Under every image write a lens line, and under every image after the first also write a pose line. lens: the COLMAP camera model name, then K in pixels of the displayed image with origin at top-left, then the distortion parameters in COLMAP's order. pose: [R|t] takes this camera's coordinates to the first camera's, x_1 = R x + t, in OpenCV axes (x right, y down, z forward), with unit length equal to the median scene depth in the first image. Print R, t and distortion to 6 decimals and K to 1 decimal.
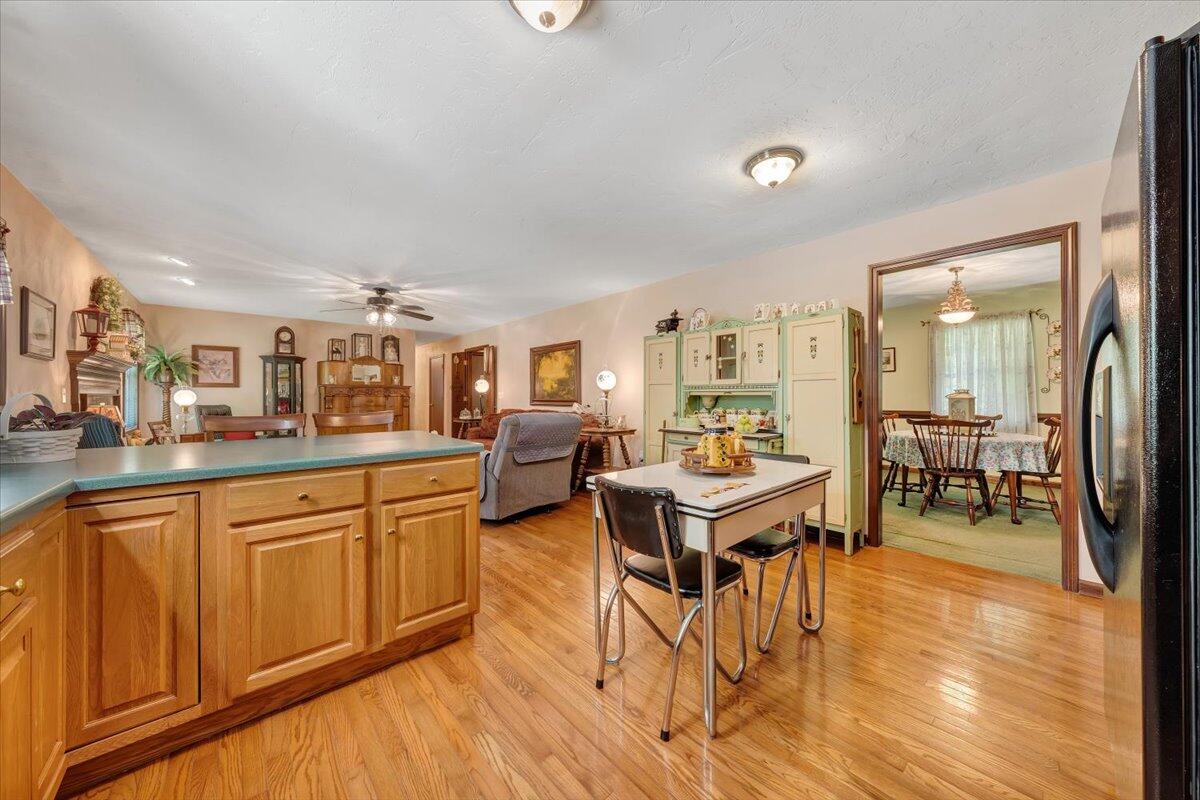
lens RADIAL K [[416.8, 0, 601.0], [0, 416.8, 391.6], [0, 0, 1]] dist [-0.000418, 0.000030]
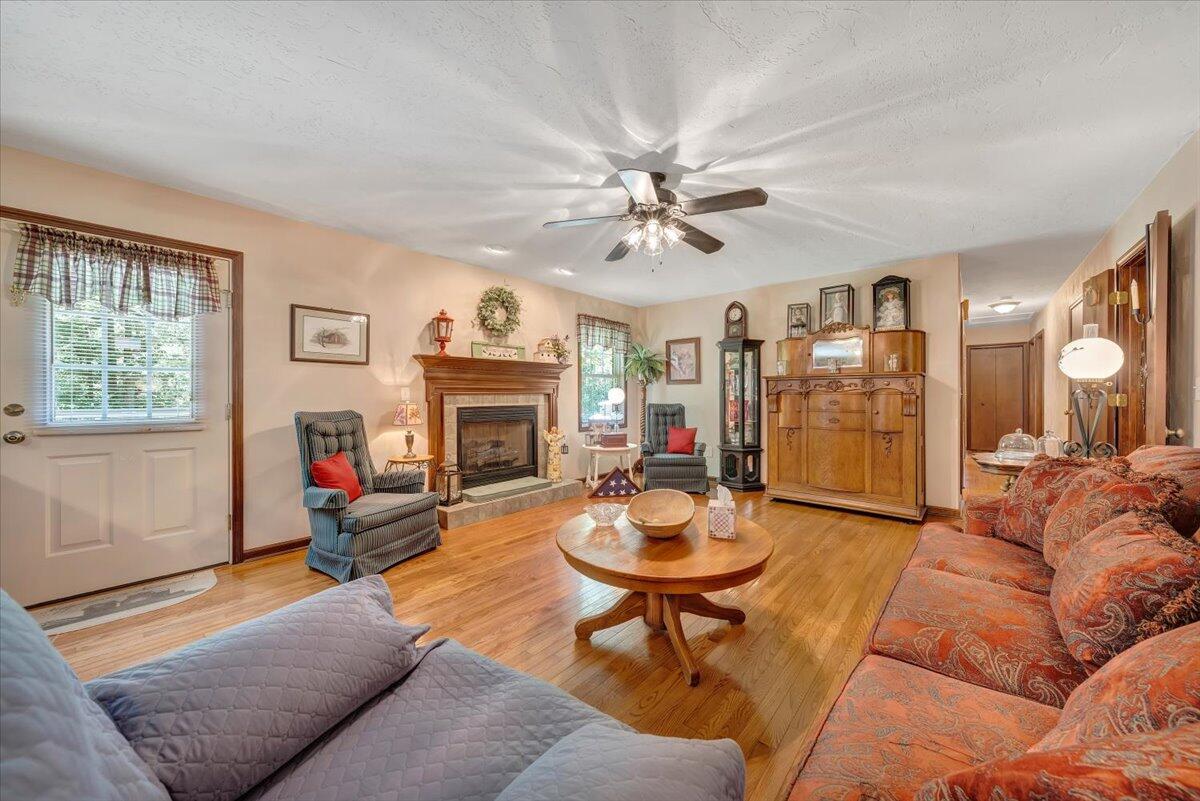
lens RADIAL K [[425.0, 0, 598.0], [0, 425.0, 393.6], [0, 0, 1]] dist [-0.000613, -0.000077]
pose [[0.118953, -0.001753, -0.992898, -0.026290], [0.014093, 0.999901, -0.000077, 0.007165], [0.992800, -0.013983, 0.118965, 0.704023]]
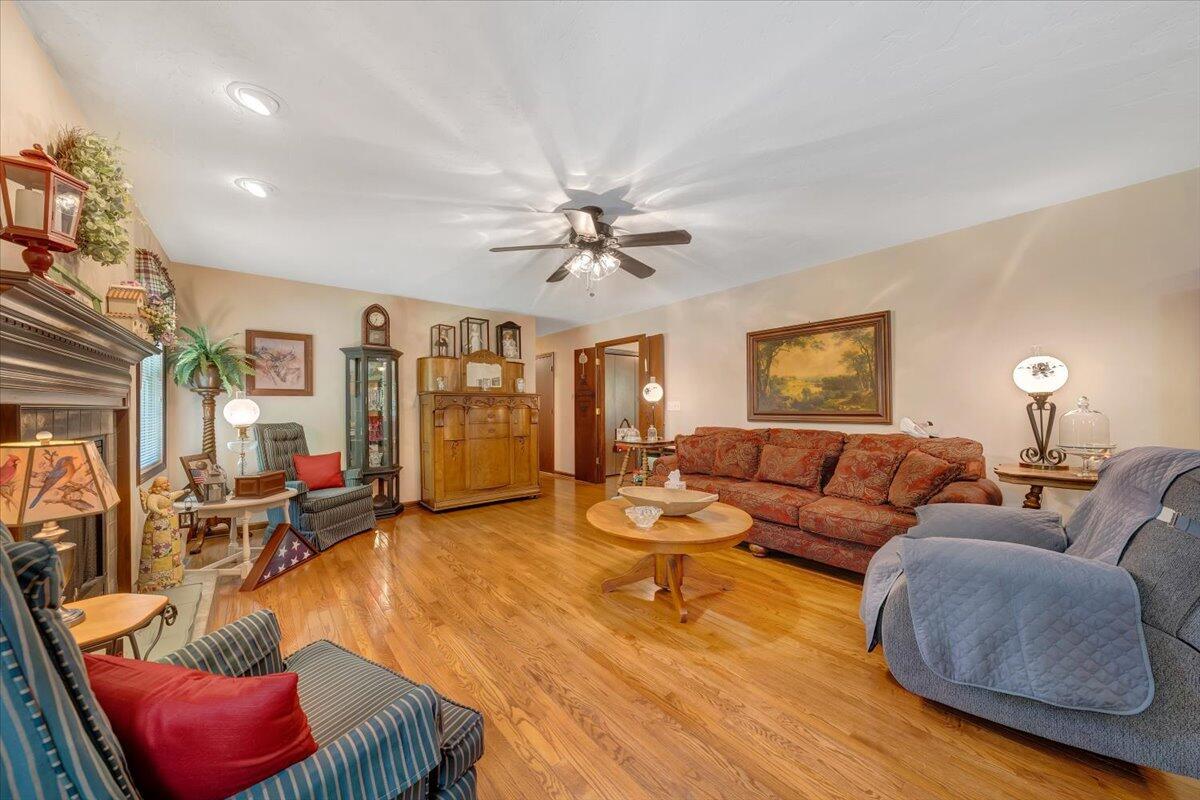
lens RADIAL K [[419.8, 0, 600.0], [0, 419.8, 400.0], [0, 0, 1]] dist [-0.001086, -0.000110]
pose [[0.999268, -0.005596, -0.037854, -0.401438], [0.005315, 0.999958, -0.007511, 0.003709], [0.037895, 0.007305, 0.999255, 0.365747]]
